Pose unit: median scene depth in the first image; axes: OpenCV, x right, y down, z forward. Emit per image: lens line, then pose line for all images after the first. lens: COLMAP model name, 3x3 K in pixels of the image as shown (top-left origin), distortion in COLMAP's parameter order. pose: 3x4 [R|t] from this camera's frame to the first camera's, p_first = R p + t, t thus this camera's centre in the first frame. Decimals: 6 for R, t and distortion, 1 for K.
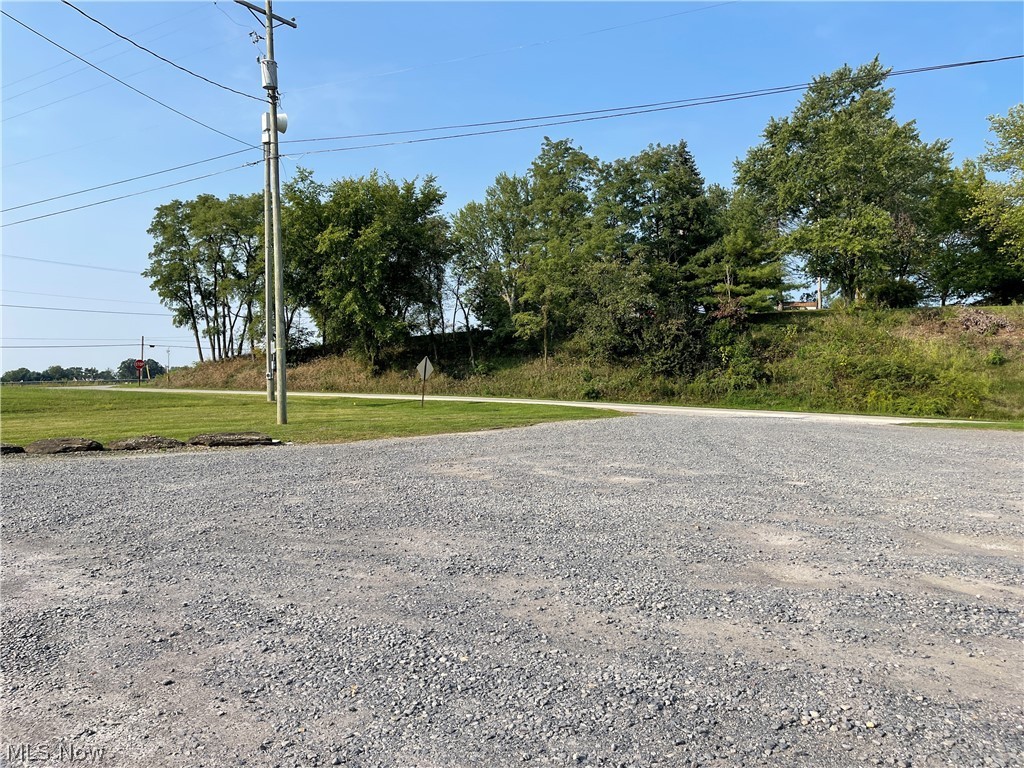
lens RADIAL K [[770.9, 0, 514.1], [0, 770.9, 392.9], [0, 0, 1]] dist [0.063446, -0.069626]
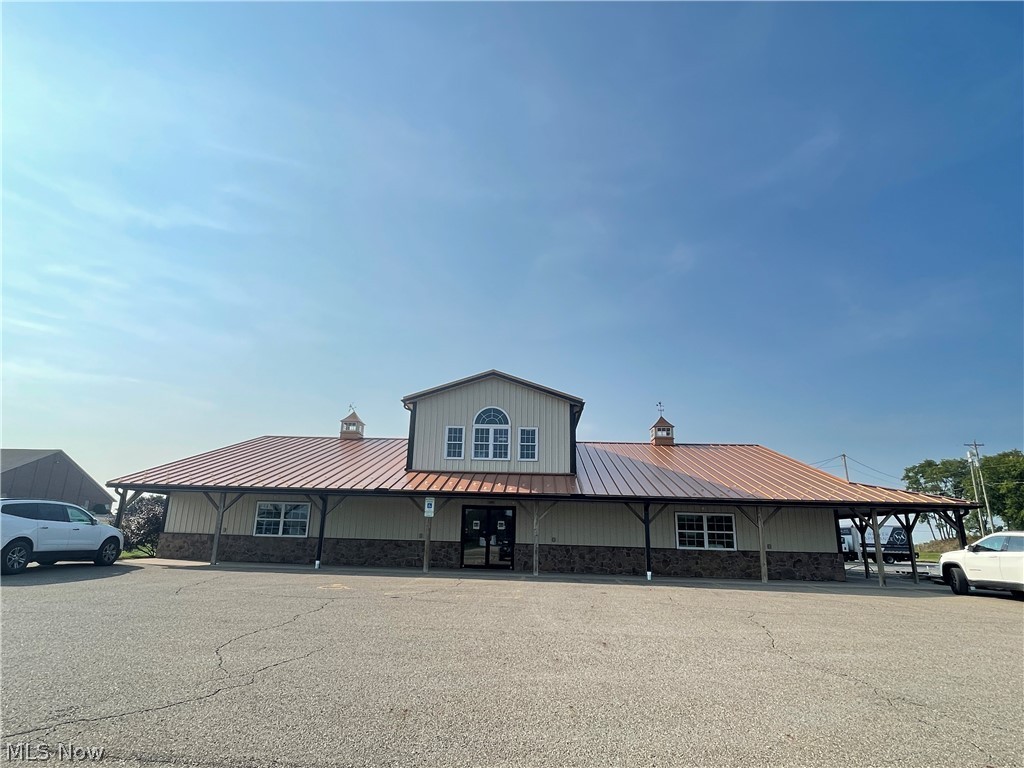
lens RADIAL K [[567.4, 0, 506.8], [0, 567.4, 379.9], [0, 0, 1]] dist [0.001355, 0.000559]
pose [[0.584223, -0.197984, -0.787074, 0.210244], [-0.045442, 0.960288, -0.275285, 0.018071], [0.810320, 0.196594, 0.552025, -0.879305]]
